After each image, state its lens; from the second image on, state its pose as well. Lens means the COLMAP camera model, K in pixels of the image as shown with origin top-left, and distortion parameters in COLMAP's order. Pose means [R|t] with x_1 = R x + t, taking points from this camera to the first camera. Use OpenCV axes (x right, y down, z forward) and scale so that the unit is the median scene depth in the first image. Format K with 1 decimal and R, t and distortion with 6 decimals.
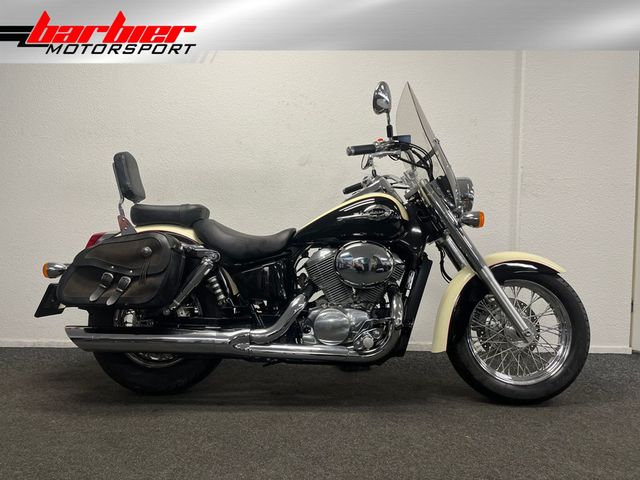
lens RADIAL K [[486.7, 0, 319.2], [0, 486.7, 236.2], [0, 0, 1]] dist [0.053963, -0.065561]
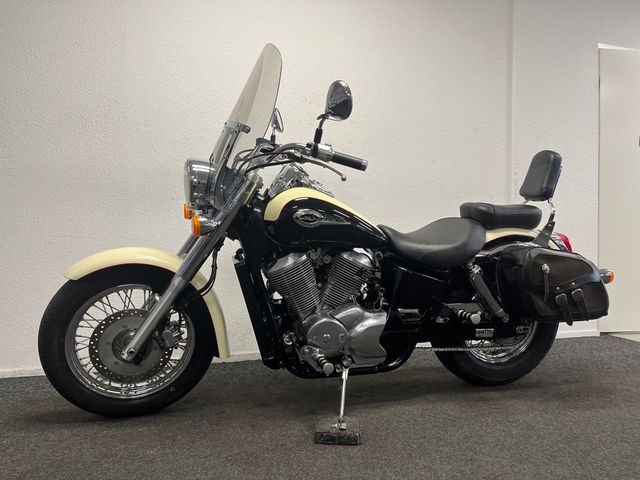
lens RADIAL K [[486.7, 0, 316.8], [0, 486.7, 239.1], [0, 0, 1]] dist [0.053963, -0.065561]
pose [[0.959120, -0.012209, 0.282735, -0.455471], [0.020013, 0.999494, -0.024731, 0.036298], [-0.282290, 0.029378, 0.958879, 0.093453]]
